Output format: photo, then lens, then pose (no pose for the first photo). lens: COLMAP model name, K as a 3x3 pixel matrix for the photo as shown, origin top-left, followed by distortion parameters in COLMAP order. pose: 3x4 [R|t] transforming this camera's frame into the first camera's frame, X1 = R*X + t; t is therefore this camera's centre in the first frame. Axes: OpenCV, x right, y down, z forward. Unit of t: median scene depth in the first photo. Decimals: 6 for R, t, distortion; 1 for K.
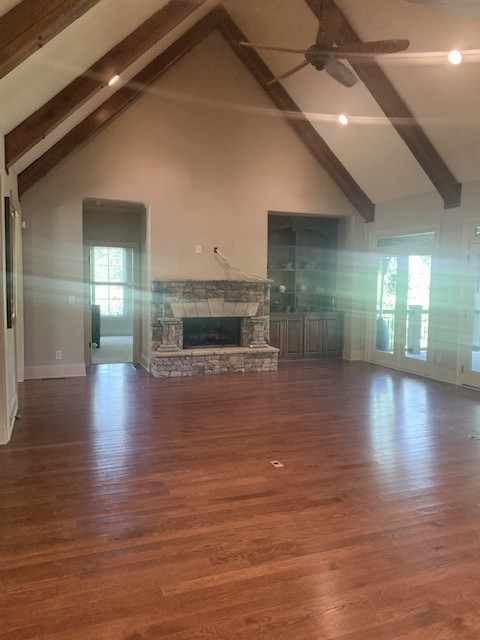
lens RADIAL K [[481.7, 0, 236.7], [0, 481.7, 316.8], [0, 0, 1]] dist [0.054273, -0.109097]
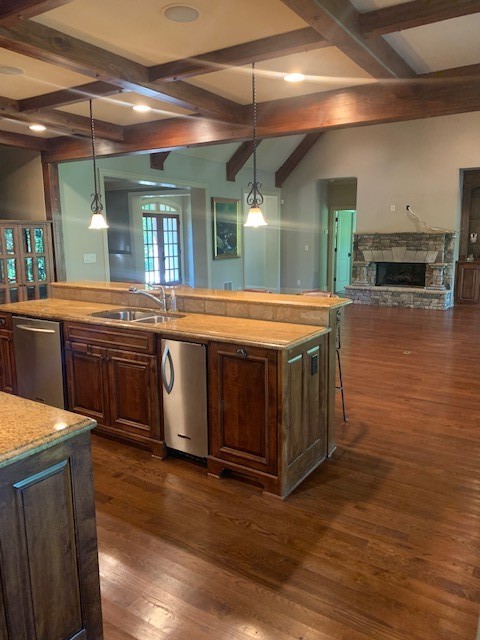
lens RADIAL K [[481.7, 0, 236.7], [0, 481.7, 316.8], [0, 0, 1]] dist [0.054273, -0.109097]
pose [[0.569578, 0.125853, -0.812245, 0.768775], [-0.035990, 0.991079, 0.128325, -0.005415], [0.821149, -0.043859, 0.569026, -0.076823]]
